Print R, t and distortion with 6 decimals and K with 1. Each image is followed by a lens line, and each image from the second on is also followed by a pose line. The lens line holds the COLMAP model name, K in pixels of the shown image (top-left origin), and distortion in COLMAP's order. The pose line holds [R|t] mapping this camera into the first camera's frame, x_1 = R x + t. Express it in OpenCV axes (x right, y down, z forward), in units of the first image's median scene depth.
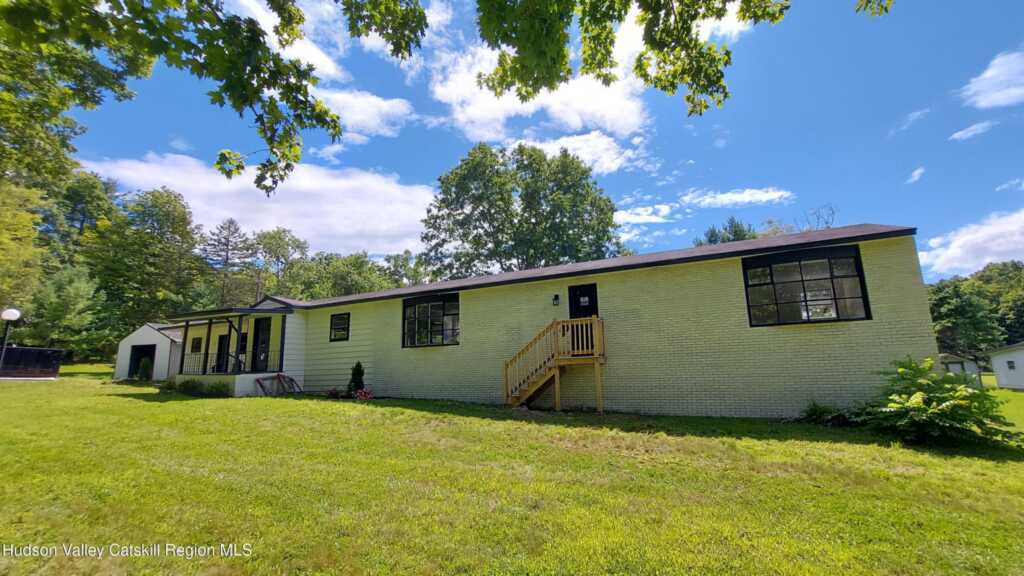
lens RADIAL K [[412.3, 0, 512.0], [0, 412.3, 288.0], [0, 0, 1]] dist [-0.012137, 0.000166]
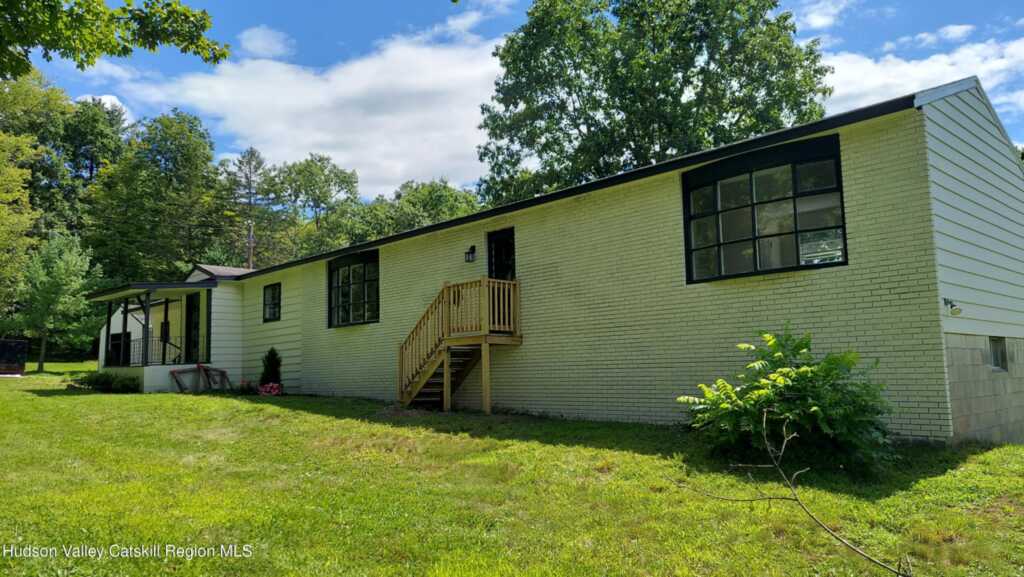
lens RADIAL K [[741.7, 0, 512.0], [0, 741.7, 288.5], [0, 0, 1]] dist [0.059281, -0.004086]
pose [[0.935320, -0.036196, -0.351946, 0.219463], [0.066243, 0.995077, 0.073707, 0.000050], [0.347546, -0.092253, 0.933114, -0.045863]]
